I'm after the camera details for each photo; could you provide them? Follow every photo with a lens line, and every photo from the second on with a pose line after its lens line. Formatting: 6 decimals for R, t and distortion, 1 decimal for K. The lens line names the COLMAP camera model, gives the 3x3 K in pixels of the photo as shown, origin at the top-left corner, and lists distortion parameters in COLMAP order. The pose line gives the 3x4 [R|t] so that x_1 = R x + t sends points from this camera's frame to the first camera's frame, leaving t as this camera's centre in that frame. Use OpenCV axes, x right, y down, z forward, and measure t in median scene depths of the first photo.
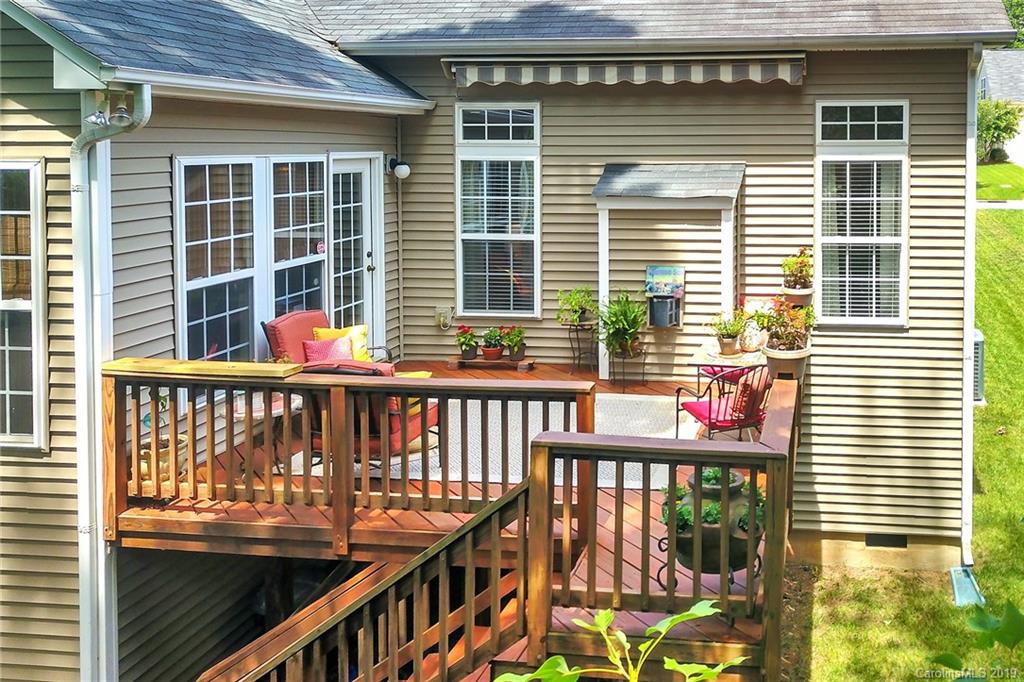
lens RADIAL K [[811.0, 0, 638.0], [0, 811.0, 193.4], [0, 0, 1]] dist [0.005790, 0.007329]
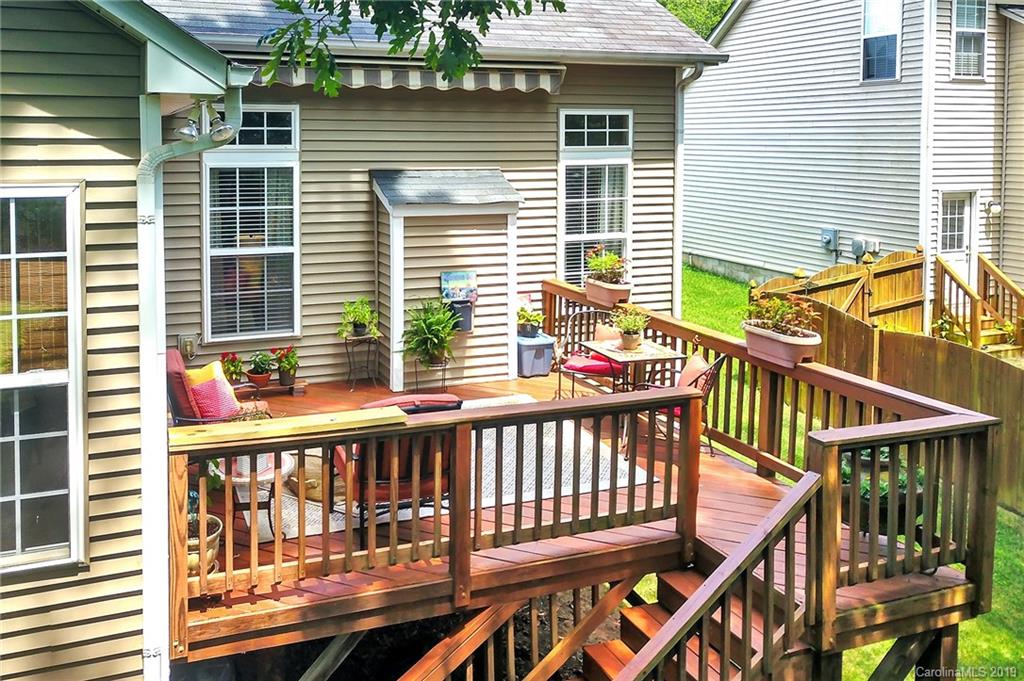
lens RADIAL K [[834.8, 0, 353.8], [0, 834.8, 193.1], [0, 0, 1]] dist [0.008563, -0.000677]
pose [[0.903877, -0.024193, 0.427109, -0.524460], [0.021296, 0.999706, 0.011560, -0.022452], [-0.427263, -0.001353, 0.904126, 0.117943]]
